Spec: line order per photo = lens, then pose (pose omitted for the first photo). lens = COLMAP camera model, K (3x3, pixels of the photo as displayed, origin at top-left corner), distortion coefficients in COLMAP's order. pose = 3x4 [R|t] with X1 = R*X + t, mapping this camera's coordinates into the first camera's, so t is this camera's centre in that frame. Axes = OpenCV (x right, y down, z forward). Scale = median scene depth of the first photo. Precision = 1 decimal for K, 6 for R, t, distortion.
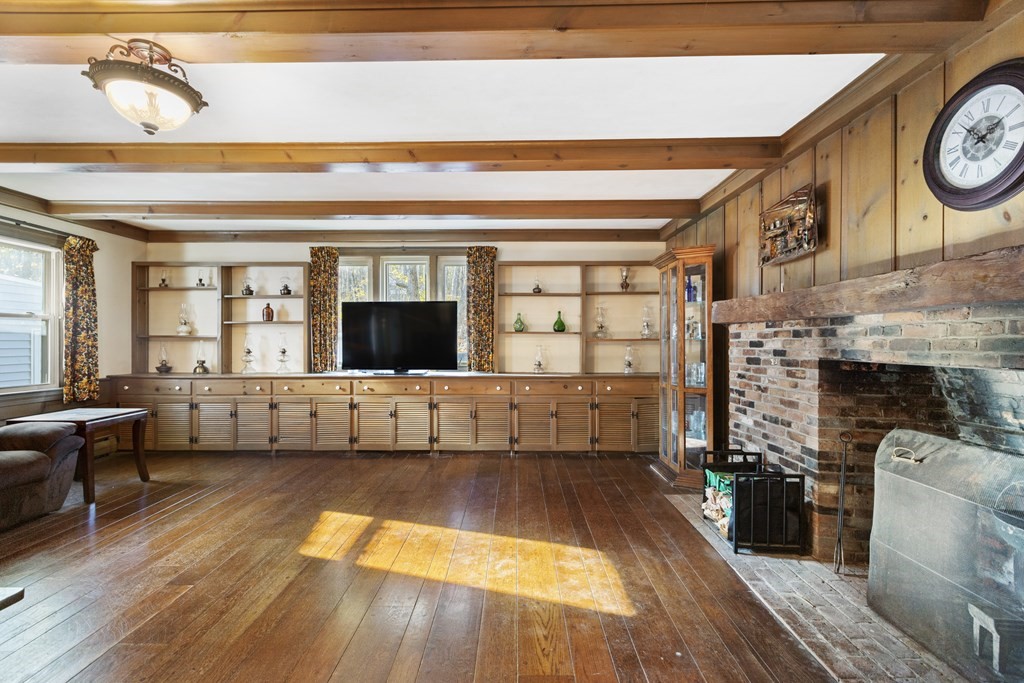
lens RADIAL K [[458.8, 0, 510.7], [0, 458.8, 339.5], [0, 0, 1]] dist [0.001289, 0.000125]
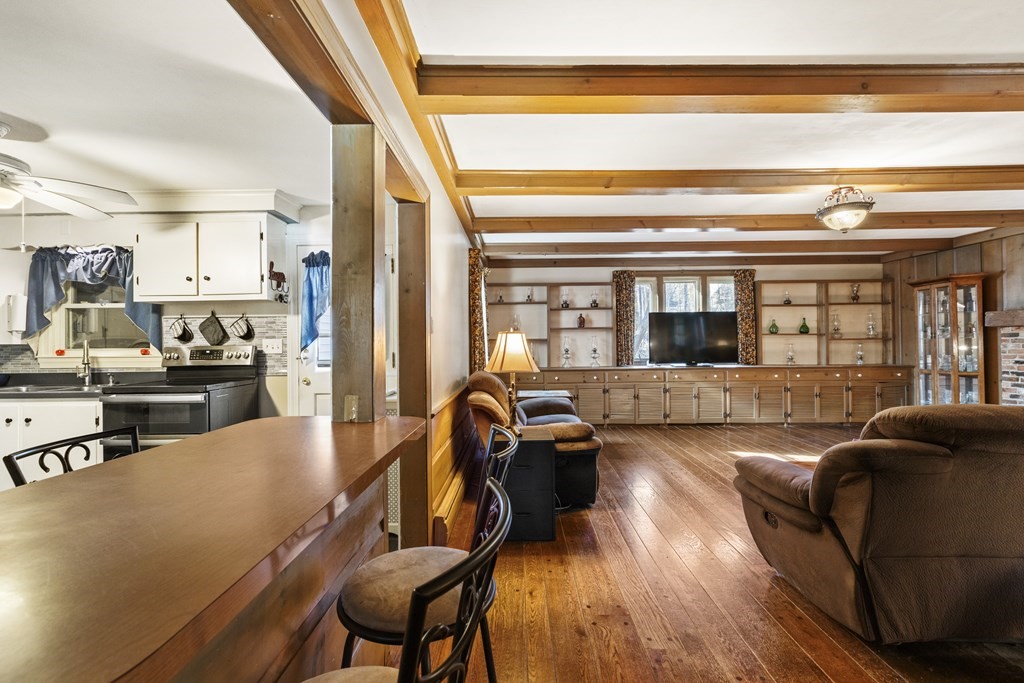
lens RADIAL K [[458.8, 0, 510.7], [0, 458.8, 339.5], [0, 0, 1]] dist [0.001289, 0.000125]
pose [[0.999948, -0.009442, -0.003898, -0.806037], [0.009427, 0.999949, -0.003740, -0.002578], [0.003933, 0.003703, 0.999985, -0.346733]]
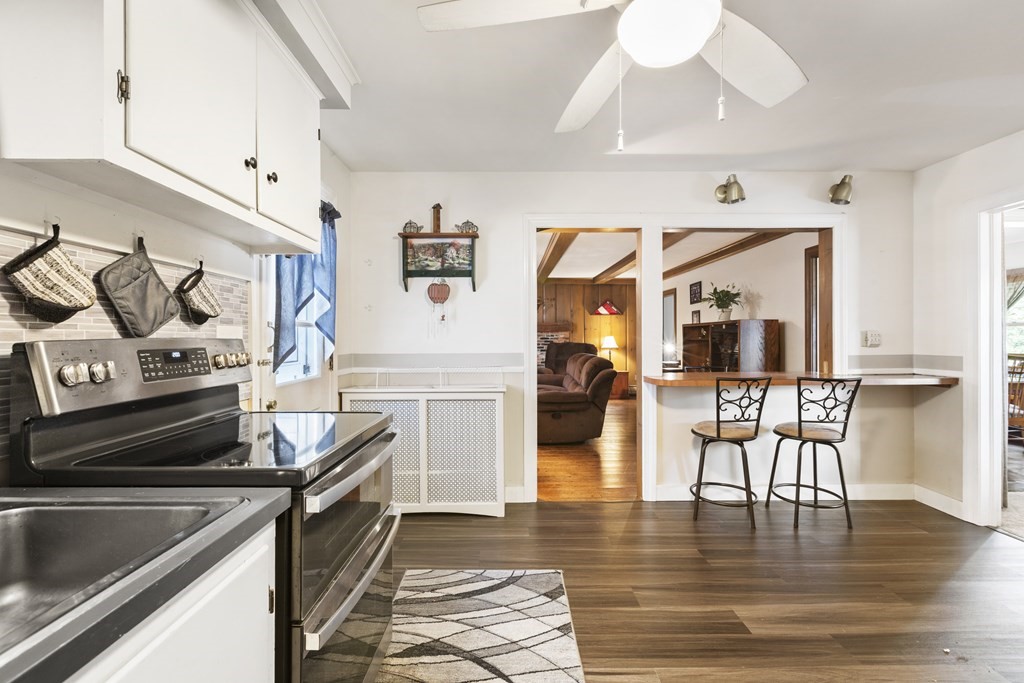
lens RADIAL K [[458.8, 0, 510.7], [0, 458.8, 339.5], [0, 0, 1]] dist [0.001289, 0.000125]
pose [[-0.018626, -0.002992, 0.999822, -1.661774], [0.000939, 0.999995, 0.003010, 0.000689], [-0.999826, 0.000994, -0.018623, 0.263102]]
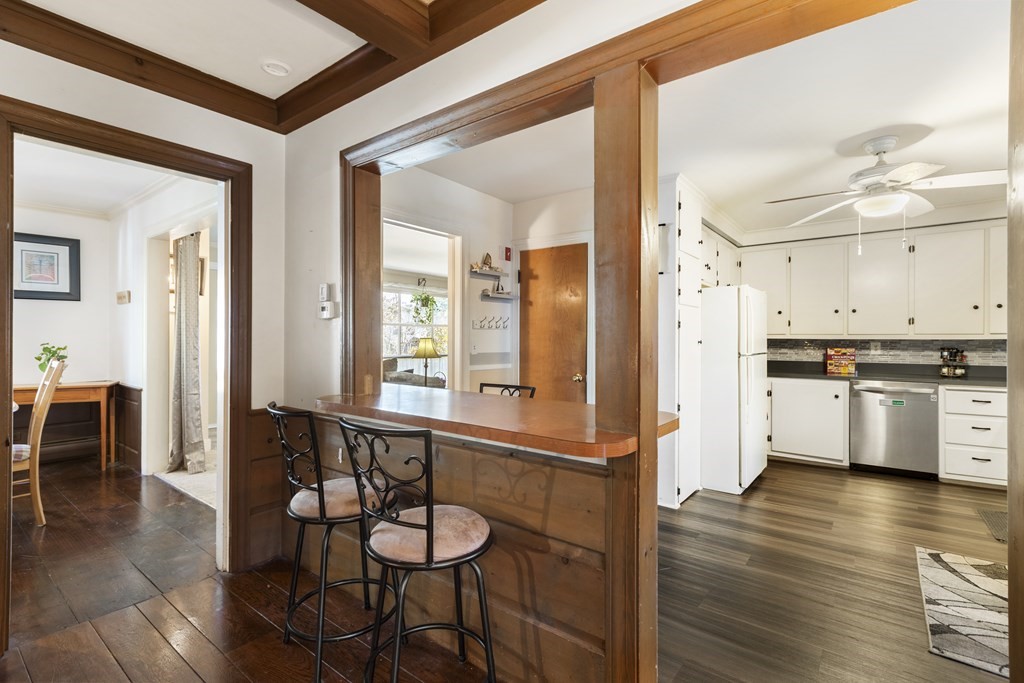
lens RADIAL K [[477.1, 0, 512.0], [0, 477.1, 341.5], [0, 0, 1]] dist [0.002675, 0.000578]
pose [[-0.605691, 0.002022, -0.795697, -0.623109], [-0.004567, 0.999971, 0.006017, -0.003750], [0.795687, 0.007279, -0.605665, 0.161536]]
